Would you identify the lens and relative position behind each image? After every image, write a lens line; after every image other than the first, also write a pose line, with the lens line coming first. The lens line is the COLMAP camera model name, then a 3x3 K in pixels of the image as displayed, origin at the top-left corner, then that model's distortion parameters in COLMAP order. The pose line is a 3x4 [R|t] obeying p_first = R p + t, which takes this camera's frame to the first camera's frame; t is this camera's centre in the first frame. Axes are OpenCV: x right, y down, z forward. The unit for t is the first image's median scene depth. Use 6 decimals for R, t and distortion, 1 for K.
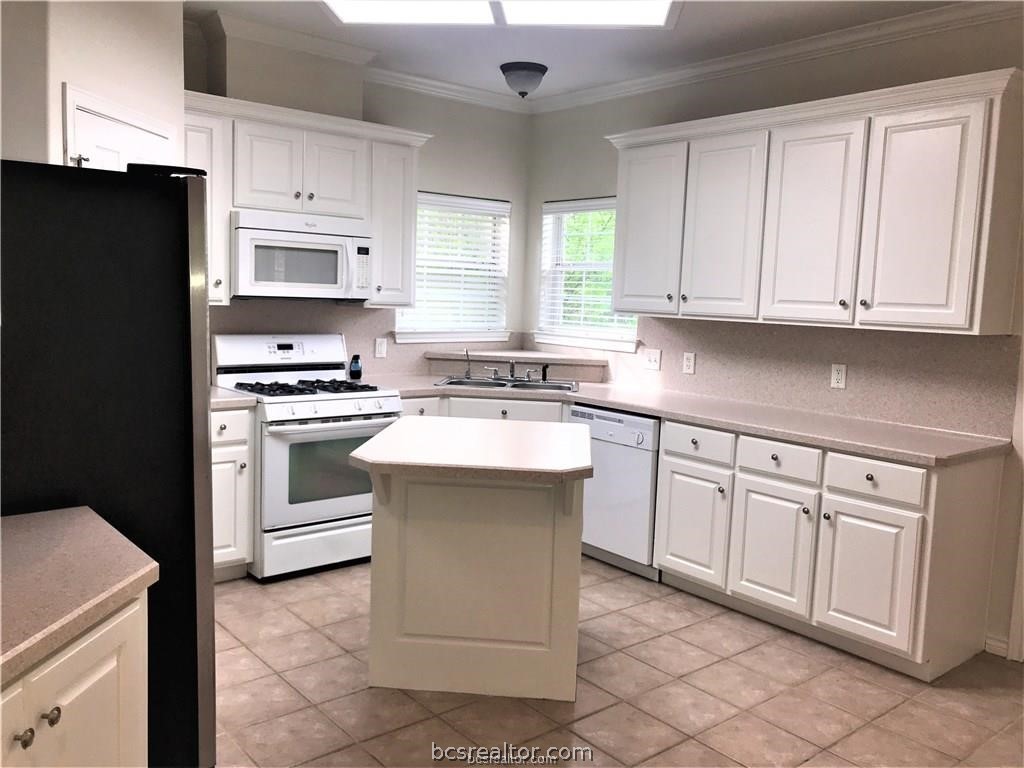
lens RADIAL K [[841.6, 0, 540.5], [0, 841.6, 377.5], [0, 0, 1]] dist [0.033991, -0.026106]
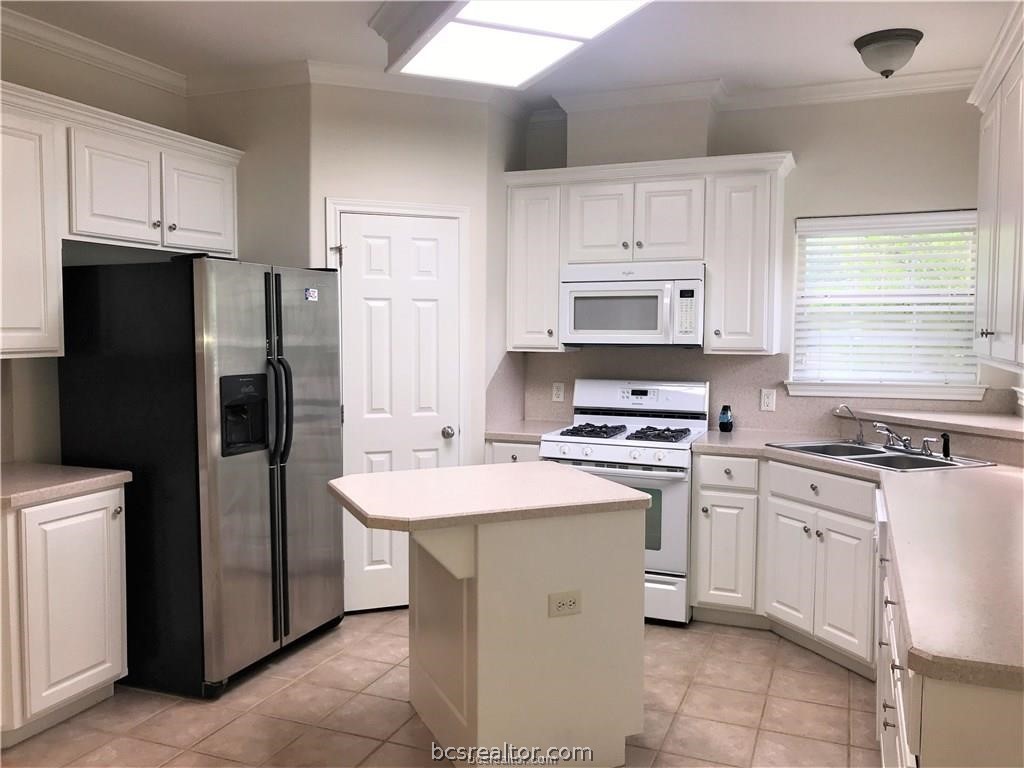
lens RADIAL K [[841.6, 0, 512.7], [0, 841.6, 386.3], [0, 0, 1]] dist [0.033991, -0.026106]
pose [[0.441369, 0.028836, -0.896862, 0.542203], [-0.077063, 0.997009, -0.005869, -0.026116], [0.894011, 0.071705, 0.442271, 0.410474]]
